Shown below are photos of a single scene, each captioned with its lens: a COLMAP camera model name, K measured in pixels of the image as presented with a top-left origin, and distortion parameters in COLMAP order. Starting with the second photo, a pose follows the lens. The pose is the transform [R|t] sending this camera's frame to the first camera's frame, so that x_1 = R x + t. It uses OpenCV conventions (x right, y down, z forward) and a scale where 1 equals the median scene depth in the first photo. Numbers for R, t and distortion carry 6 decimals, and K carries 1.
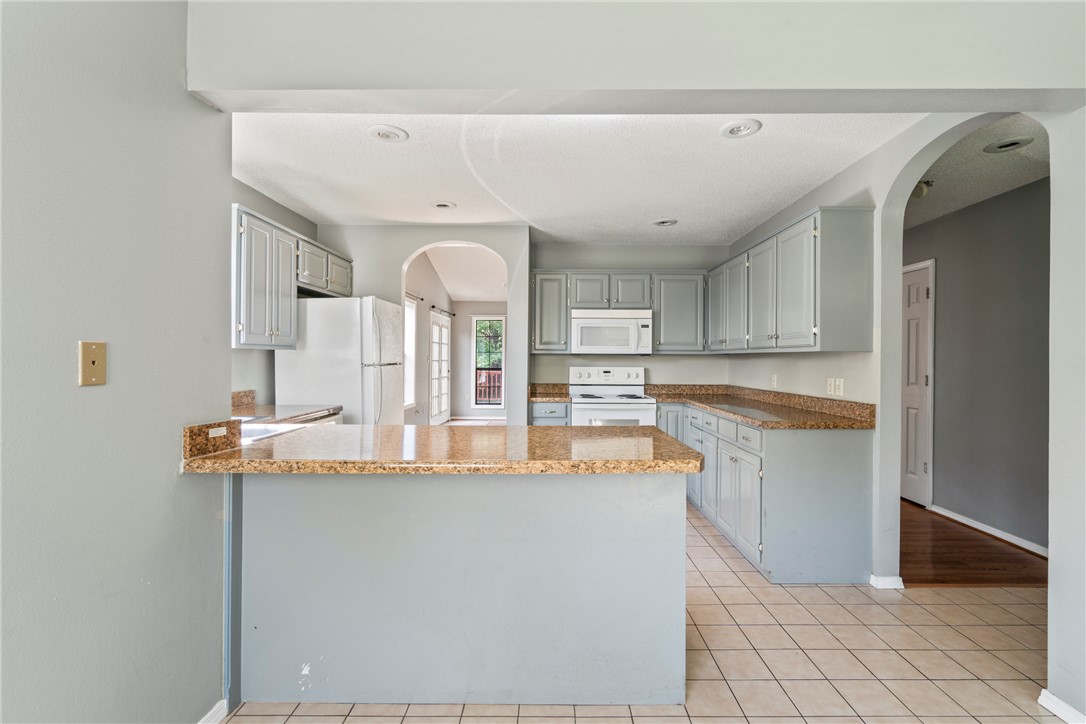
lens RADIAL K [[489.1, 0, 542.1], [0, 489.1, 363.0], [0, 0, 1]] dist [-0.005628, -0.000229]
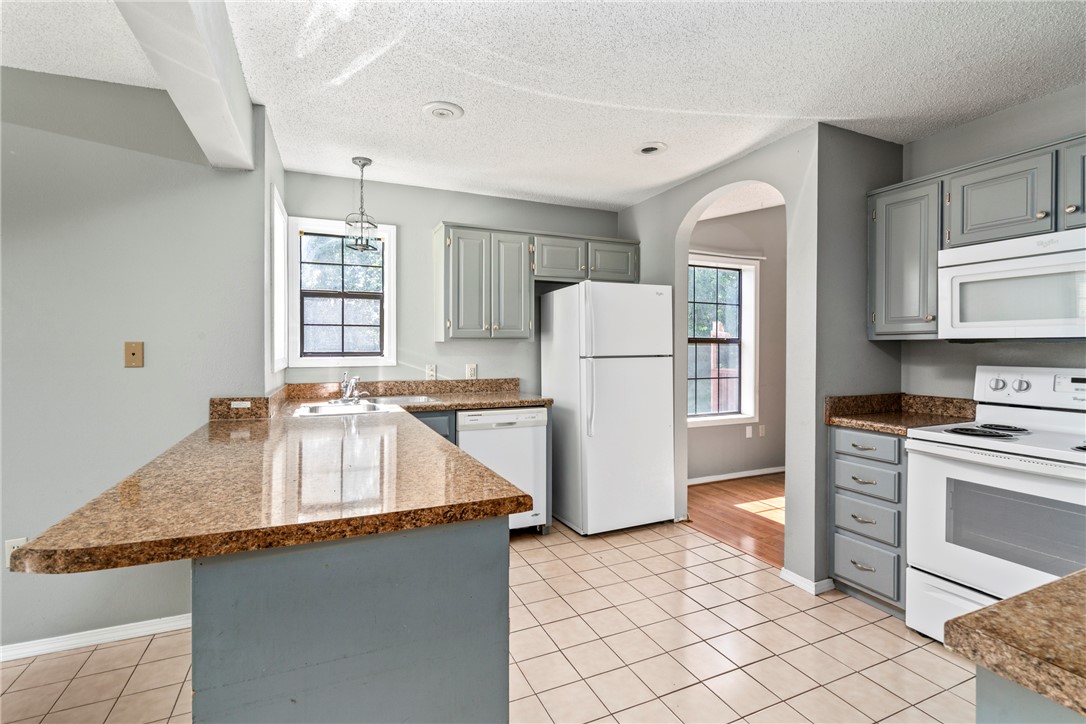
lens RADIAL K [[490.9, 0, 535.3], [0, 490.9, 353.1], [0, 0, 1]] dist [0.000862, 0.000177]
pose [[0.426132, 0.004827, -0.904648, 0.451304], [-0.005434, 0.999981, 0.002776, -0.005736], [0.904645, 0.003733, 0.426150, 0.555236]]
